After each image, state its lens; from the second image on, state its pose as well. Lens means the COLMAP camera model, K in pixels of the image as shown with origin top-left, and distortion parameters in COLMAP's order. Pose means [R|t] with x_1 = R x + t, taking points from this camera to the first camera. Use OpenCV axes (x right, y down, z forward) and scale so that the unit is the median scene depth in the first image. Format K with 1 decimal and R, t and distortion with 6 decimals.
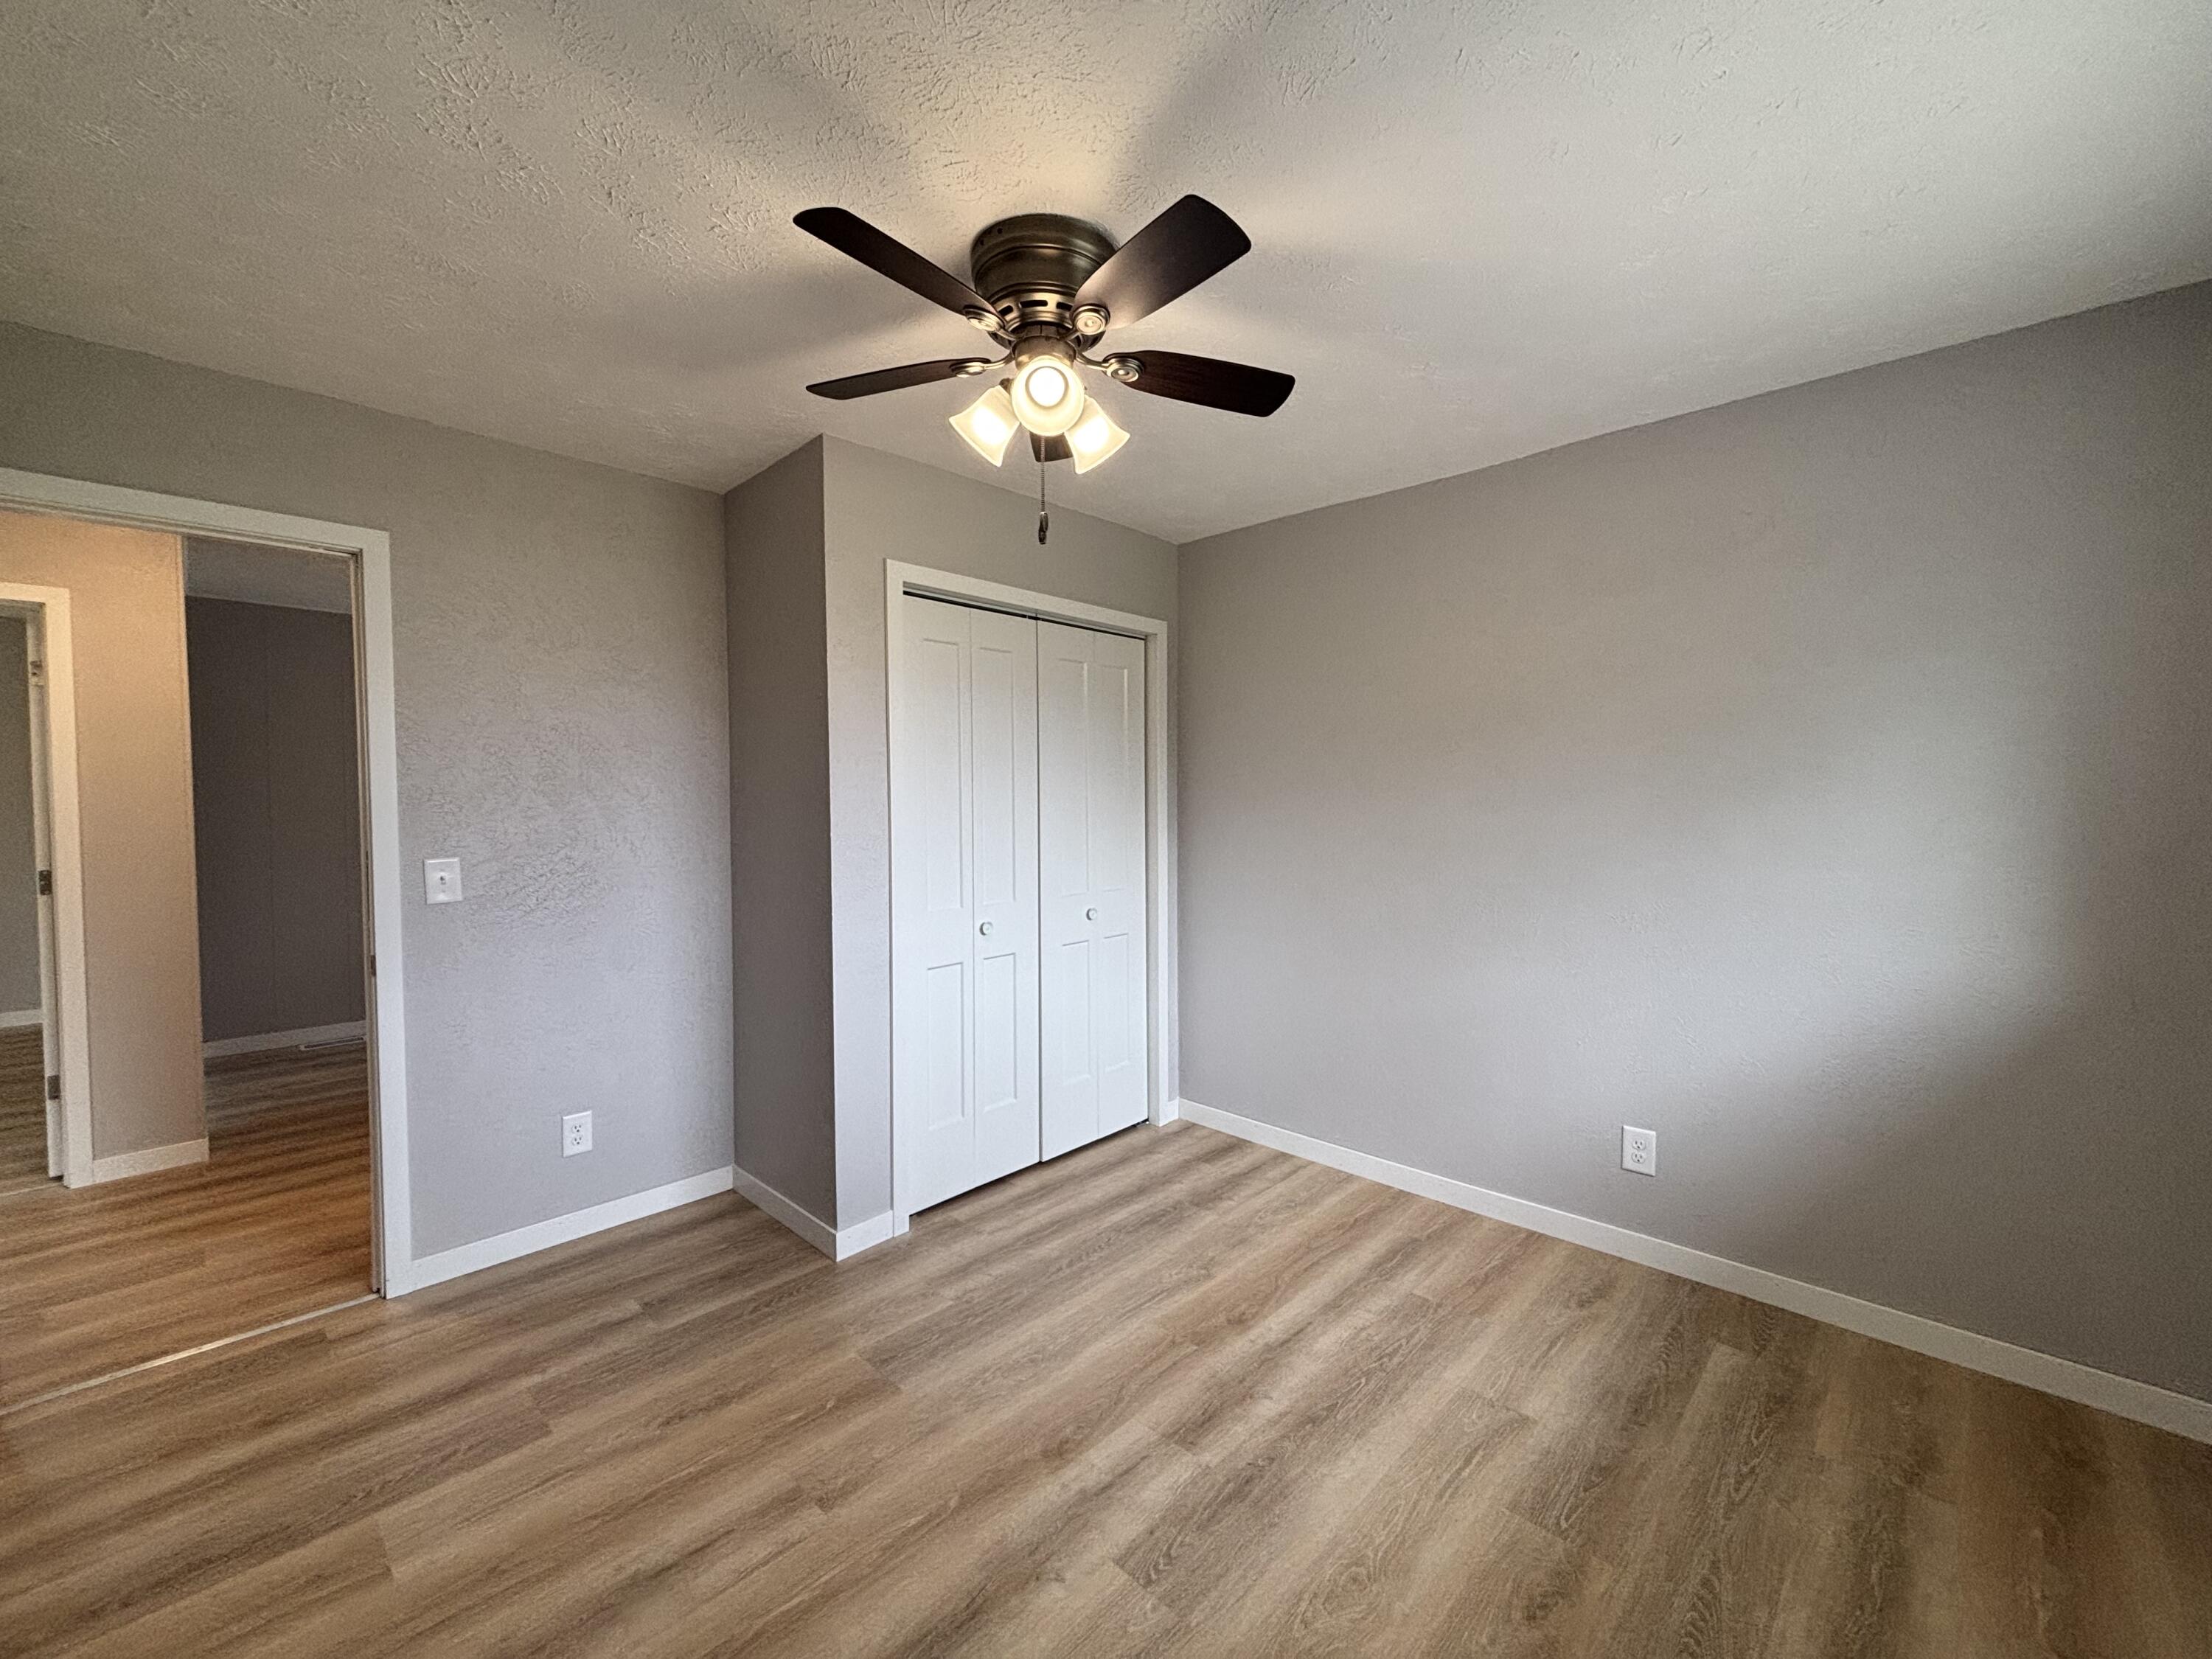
lens RADIAL K [[906.5, 0, 1106.0], [0, 906.5, 829.5], [0, 0, 1]] dist [-0.000637, 0.000140]
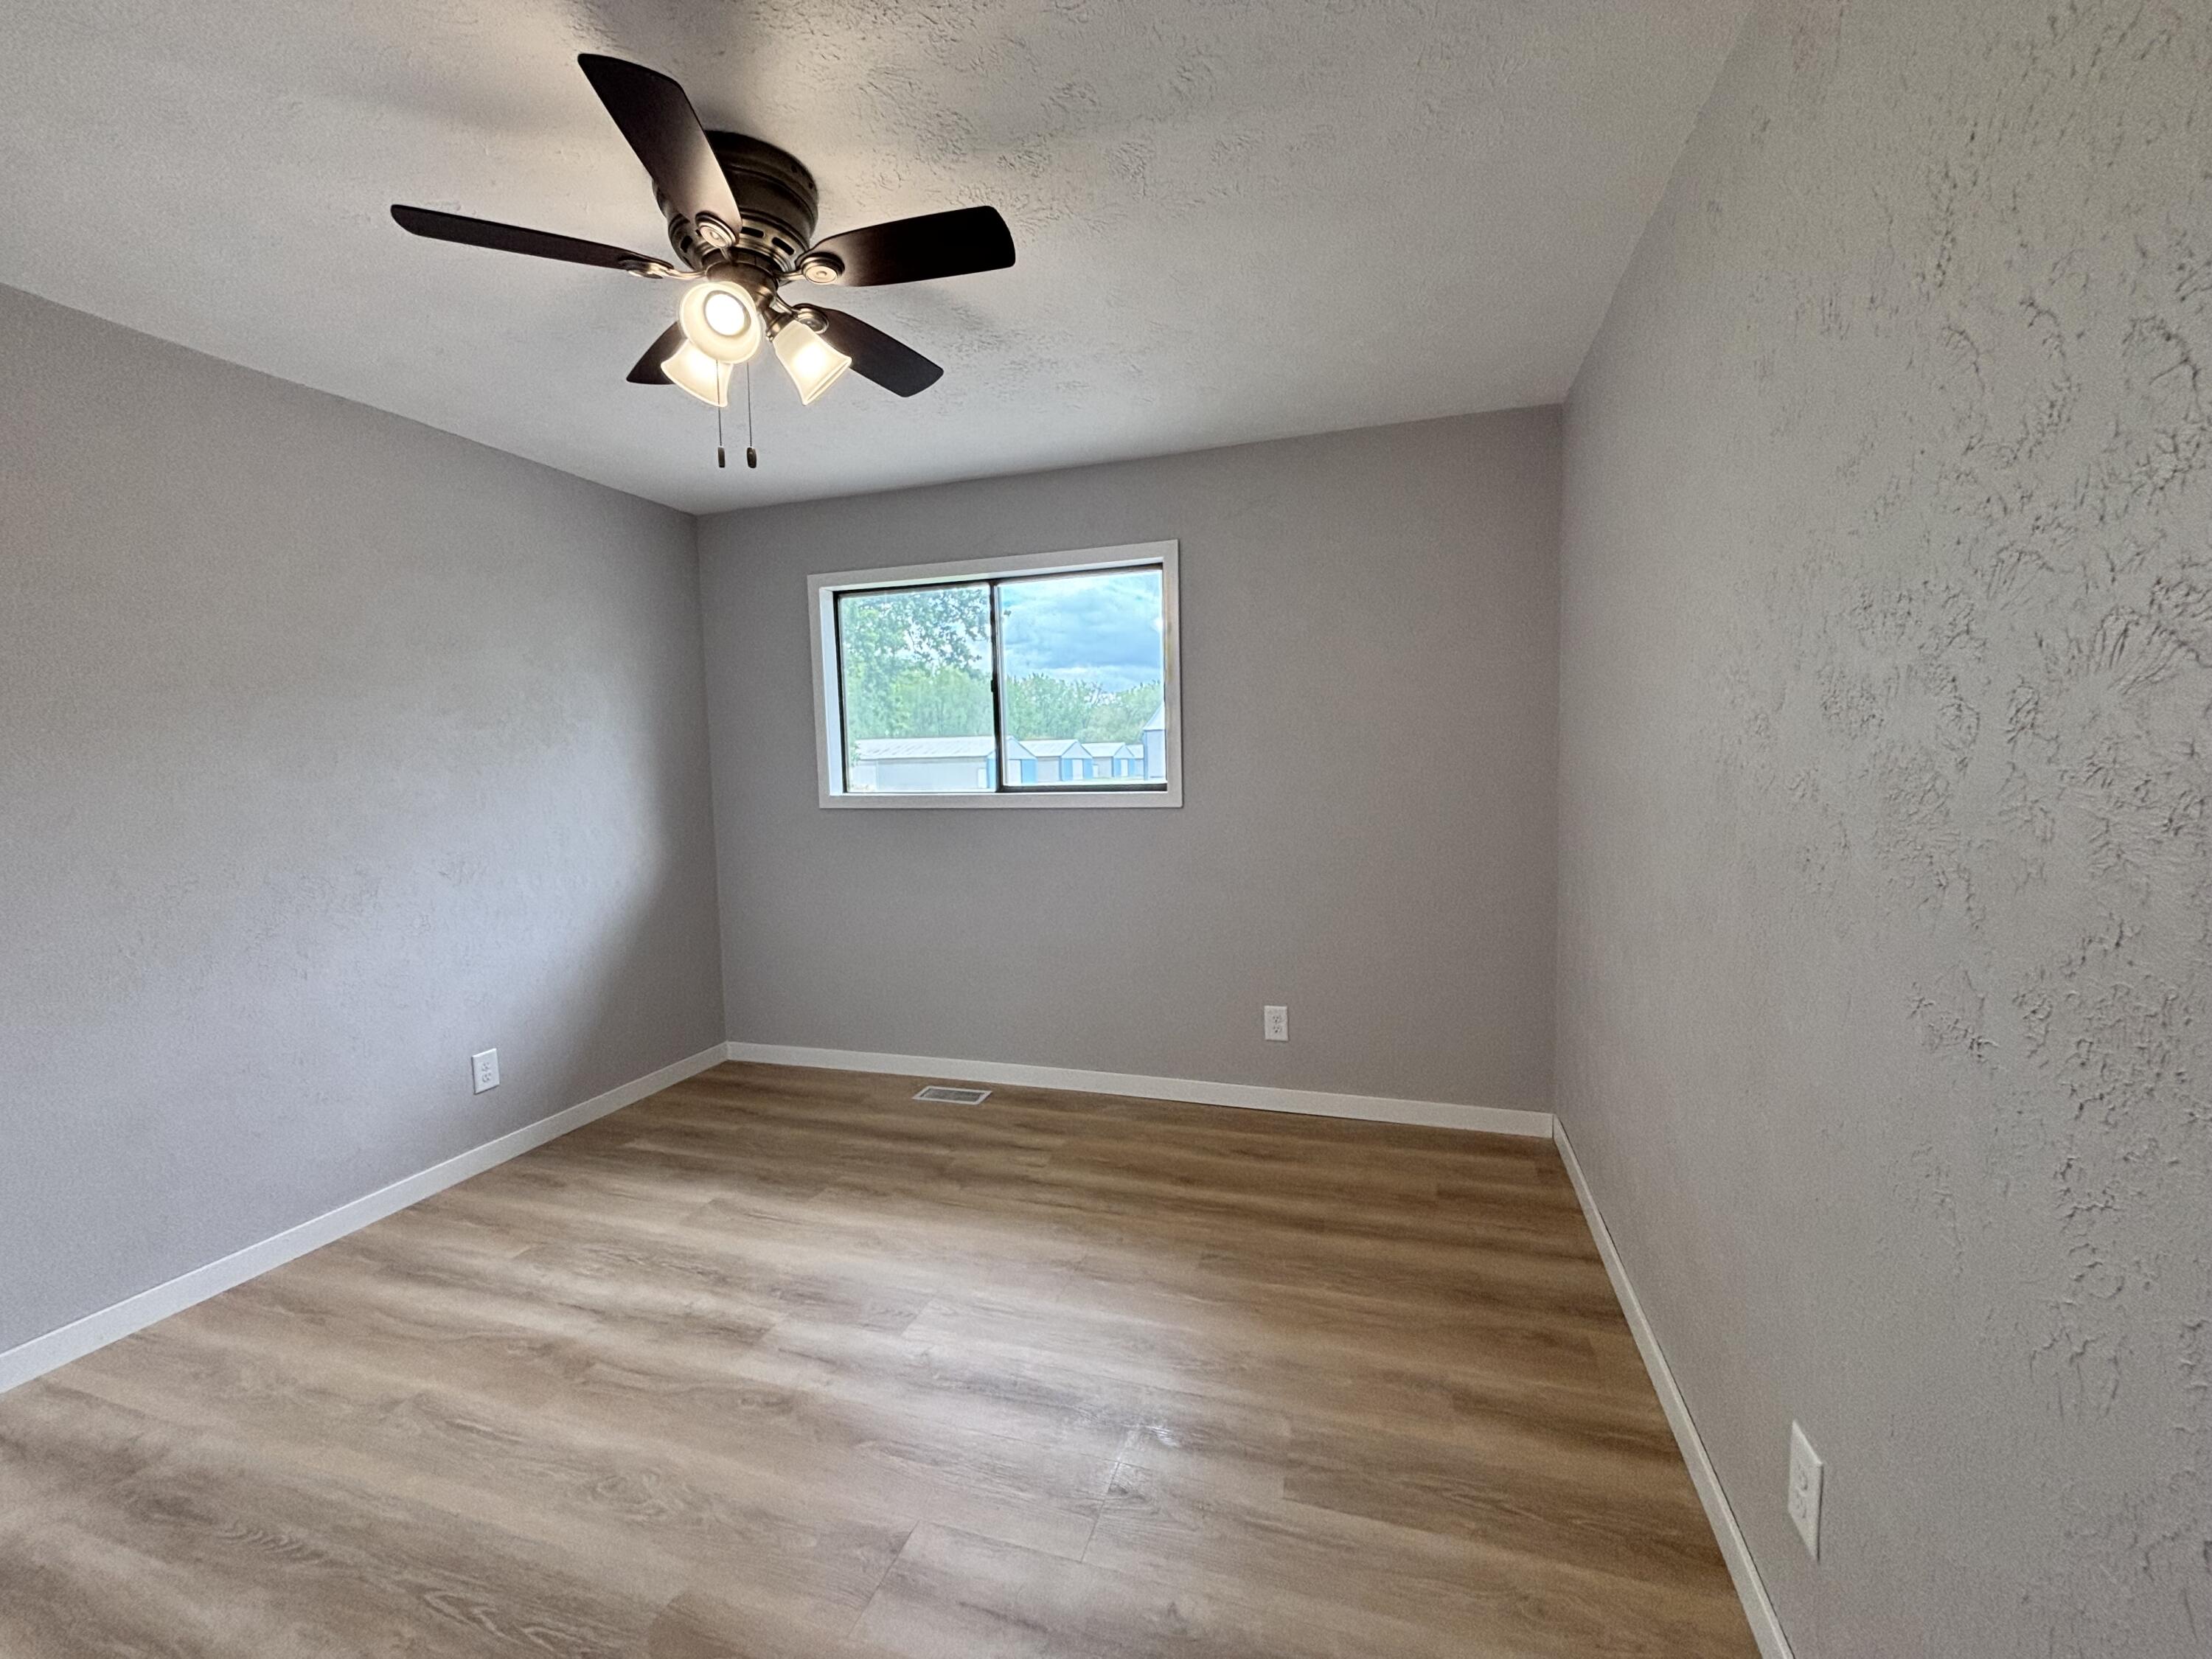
lens RADIAL K [[978.5, 0, 1072.0], [0, 978.5, 830.3], [0, 0, 1]] dist [0.002559, 0.000052]
pose [[-0.422949, -0.057130, 0.904351, -1.154477], [0.059462, 0.994110, 0.090610, -0.027901], [-0.904201, 0.092097, -0.417060, 1.119256]]
